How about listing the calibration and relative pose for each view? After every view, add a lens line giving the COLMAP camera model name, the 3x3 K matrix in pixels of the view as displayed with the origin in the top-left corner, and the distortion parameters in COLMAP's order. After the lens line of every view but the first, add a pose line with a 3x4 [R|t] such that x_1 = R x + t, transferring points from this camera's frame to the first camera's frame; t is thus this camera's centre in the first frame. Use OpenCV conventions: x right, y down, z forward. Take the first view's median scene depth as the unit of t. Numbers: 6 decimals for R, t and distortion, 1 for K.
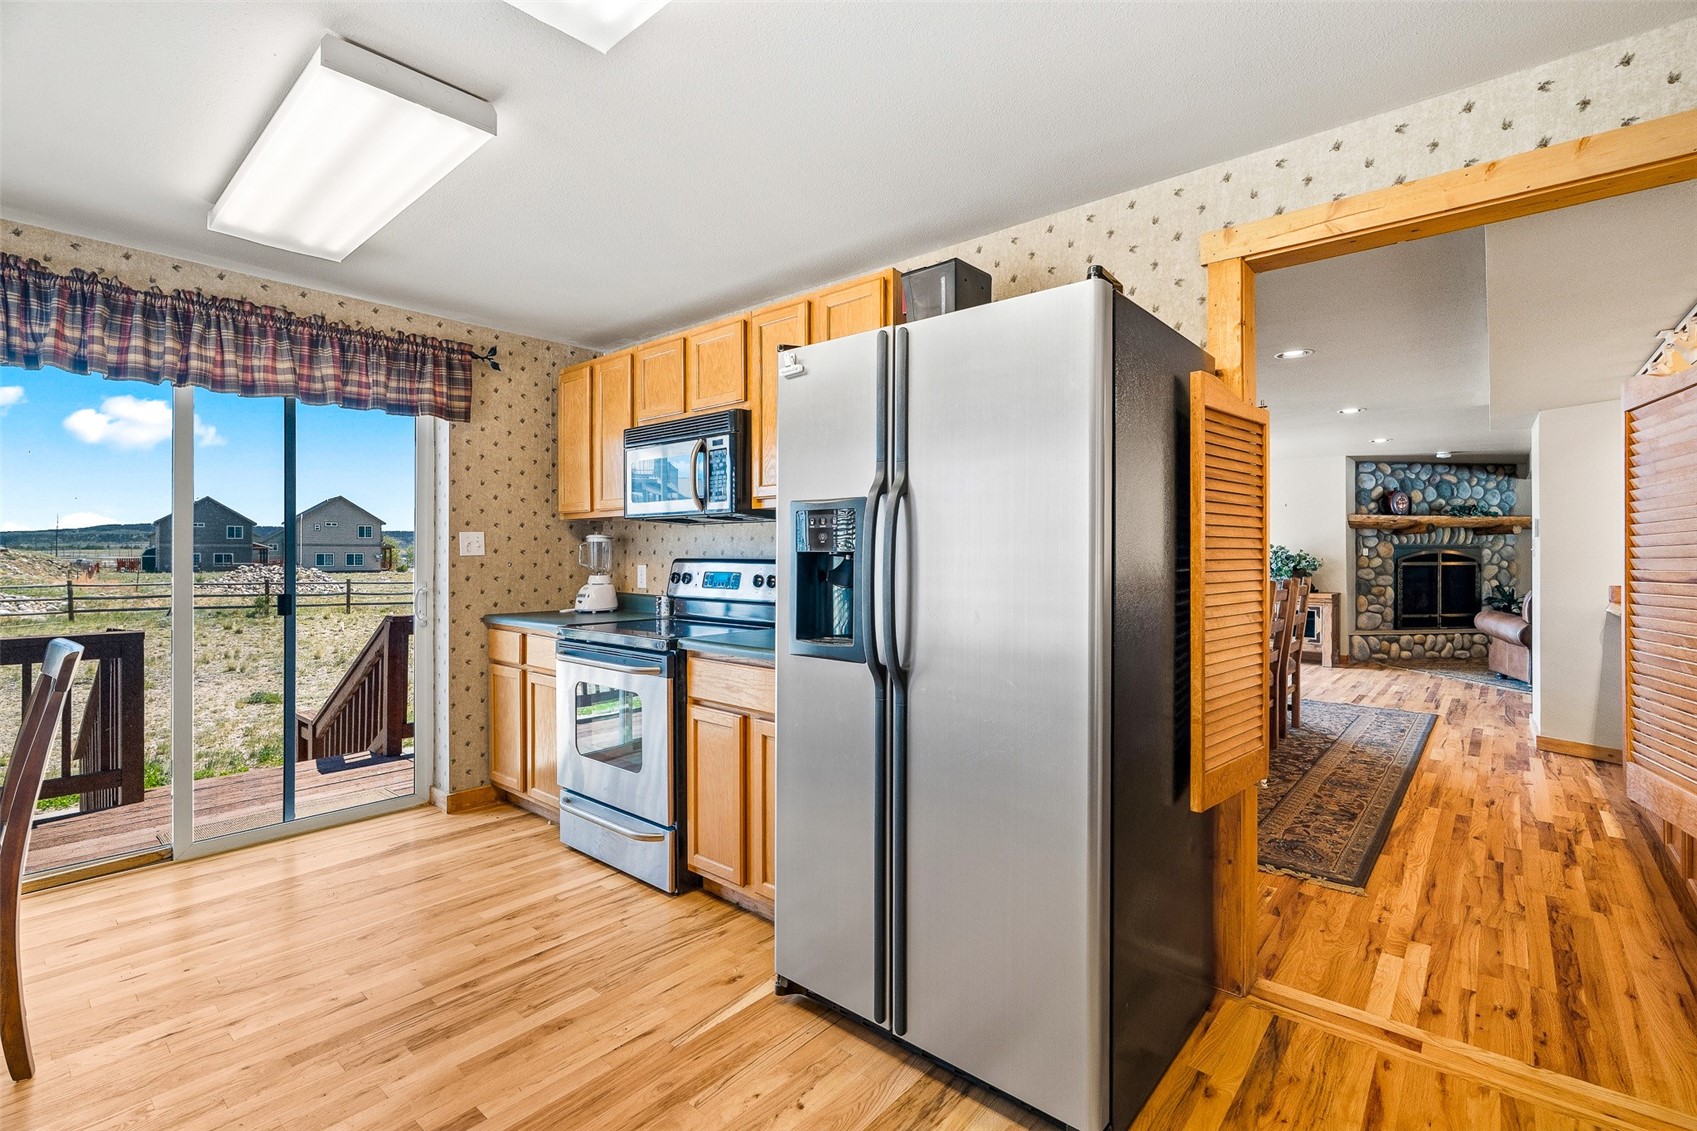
lens RADIAL K [[767.9, 0, 857.3], [0, 767.9, 557.3], [0, 0, 1]] dist [-0.009878, 0.002496]
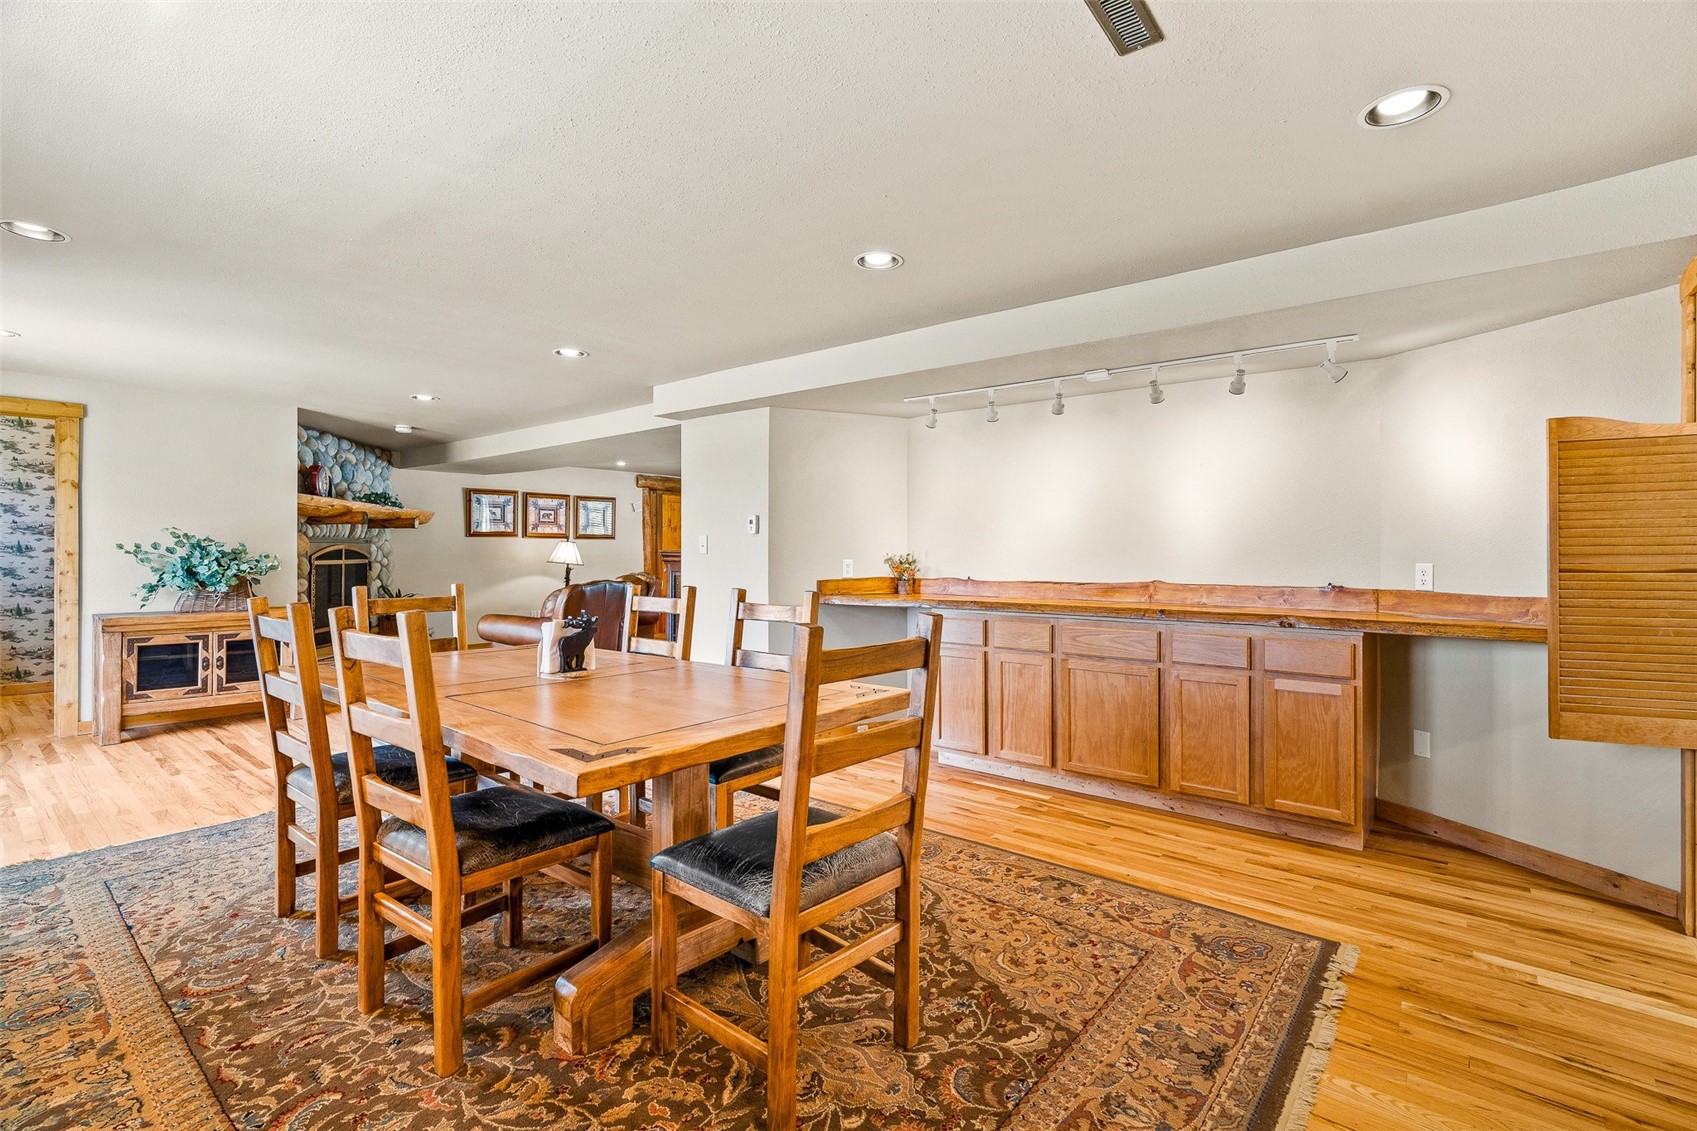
lens RADIAL K [[767.9, 0, 857.6], [0, 767.9, 552.1], [0, 0, 1]] dist [-0.009878, 0.002496]
pose [[-0.021368, 0.000788, 0.999771, -0.051816], [0.000078, 1.000000, -0.000786, -0.001151], [-0.999772, 0.000061, -0.021368, 0.435444]]
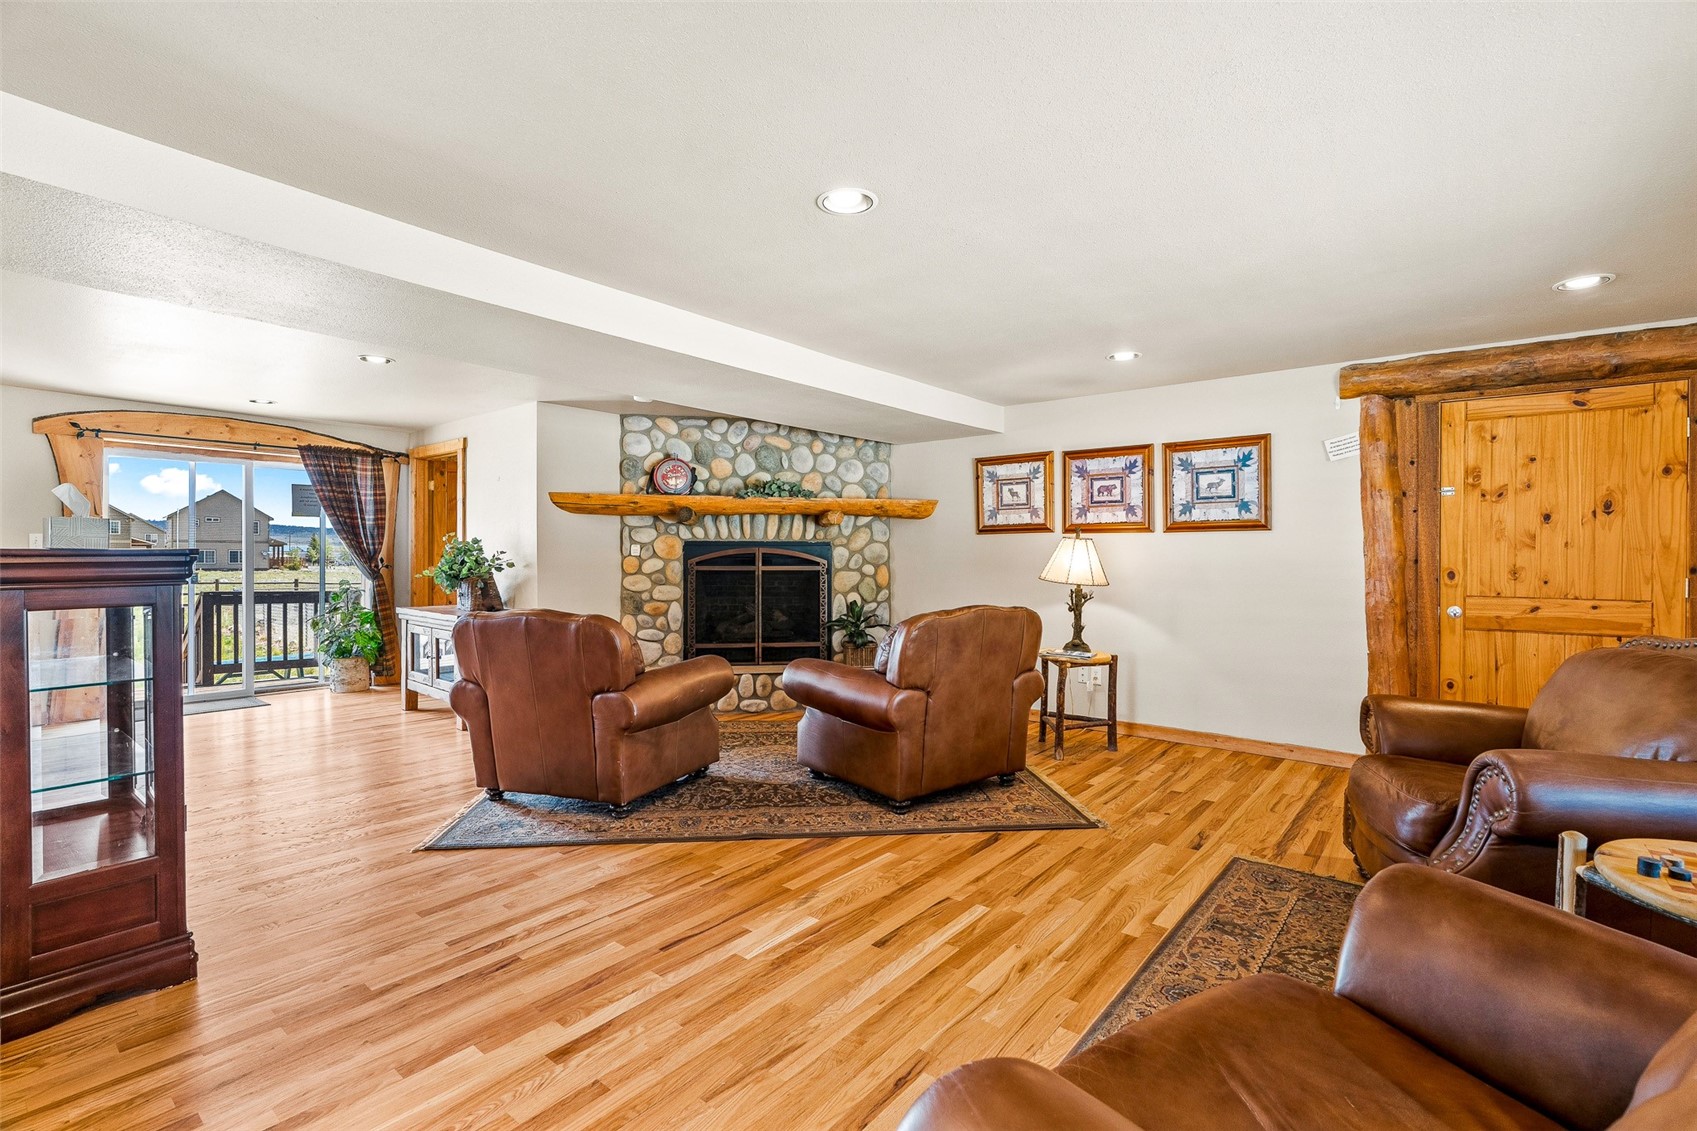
lens RADIAL K [[767.9, 0, 850.2], [0, 767.9, 558.1], [0, 0, 1]] dist [-0.009878, 0.002496]
pose [[0.999712, 0.006418, 0.023115, 0.757866], [-0.006420, 0.999979, 0.000002, -0.001027], [-0.023114, -0.000150, 0.999733, 0.294267]]
